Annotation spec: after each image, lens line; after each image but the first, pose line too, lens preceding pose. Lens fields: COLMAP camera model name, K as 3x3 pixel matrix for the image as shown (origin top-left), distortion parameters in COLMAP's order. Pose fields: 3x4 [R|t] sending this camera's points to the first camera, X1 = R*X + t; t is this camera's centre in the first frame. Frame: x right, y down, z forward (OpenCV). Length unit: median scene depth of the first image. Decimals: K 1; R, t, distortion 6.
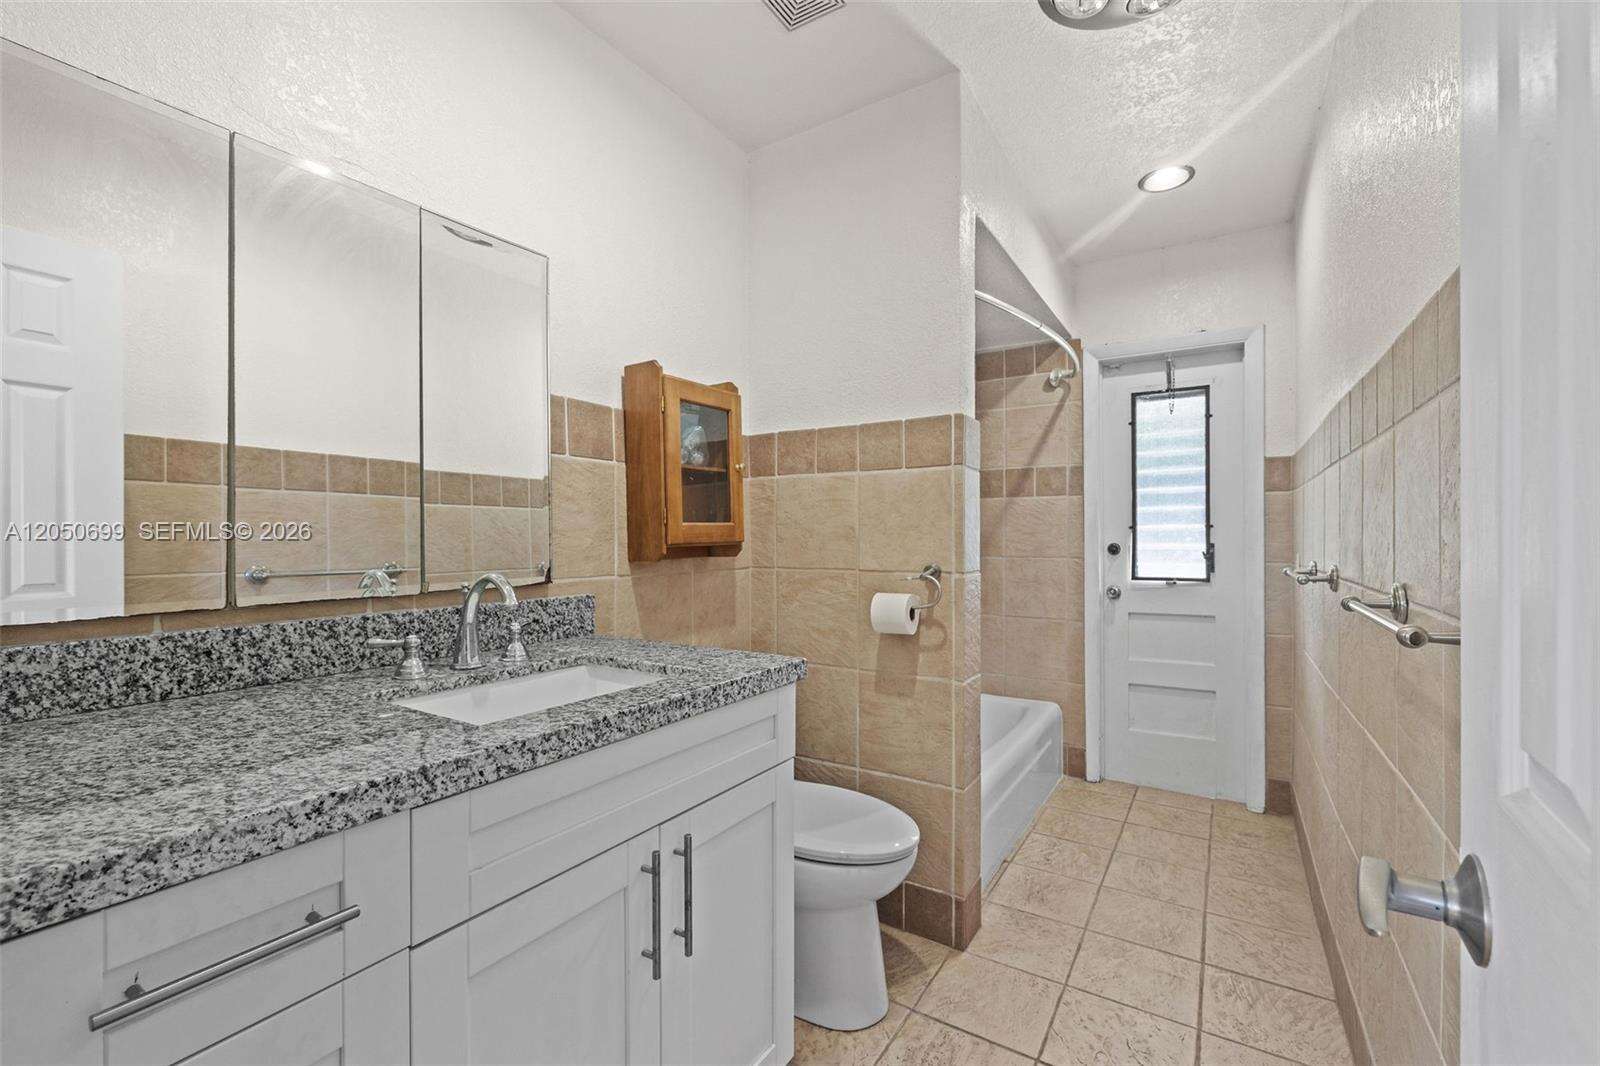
lens RADIAL K [[678.0, 0, 797.5], [0, 678.0, 558.2], [0, 0, 1]] dist [-0.001031, 0.000471]
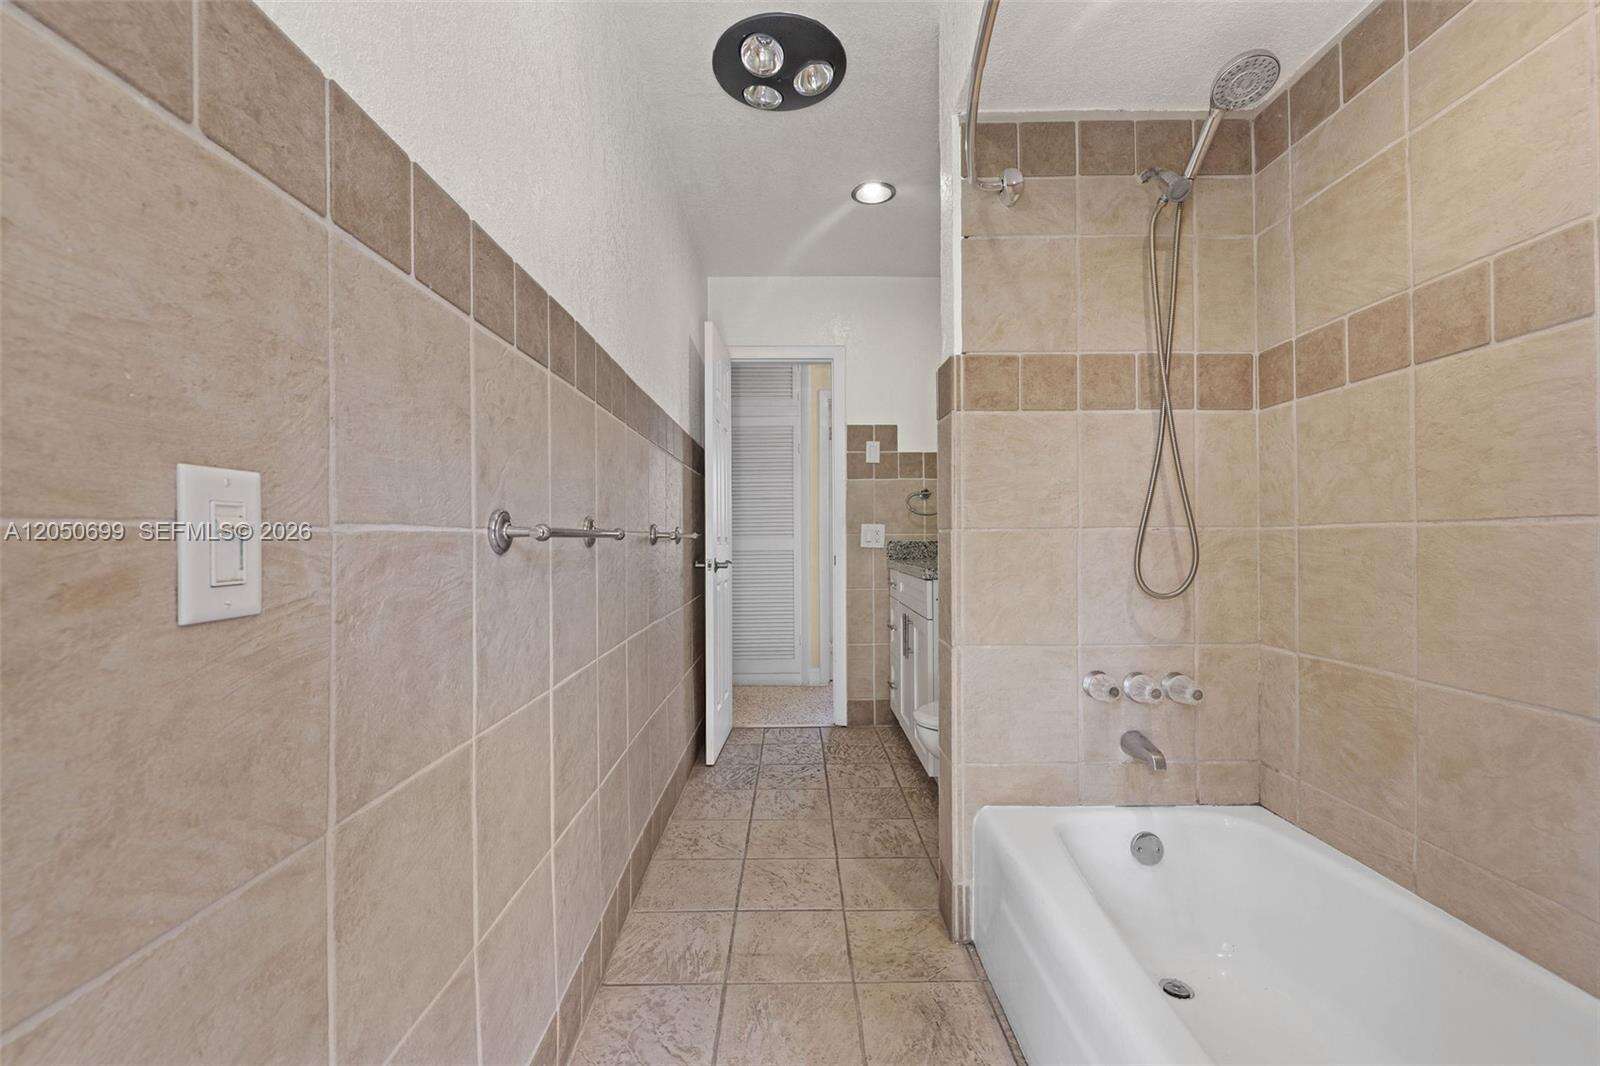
lens RADIAL K [[674.4, 0, 799.1], [0, 674.4, 522.3], [0, 0, 1]] dist [-0.000613, 0.000361]
pose [[-0.841059, 0.000234, -0.540943, 0.994082], [-0.000359, 0.999999, 0.000990, 0.014856], [0.540943, 0.001027, -0.841059, 1.790464]]
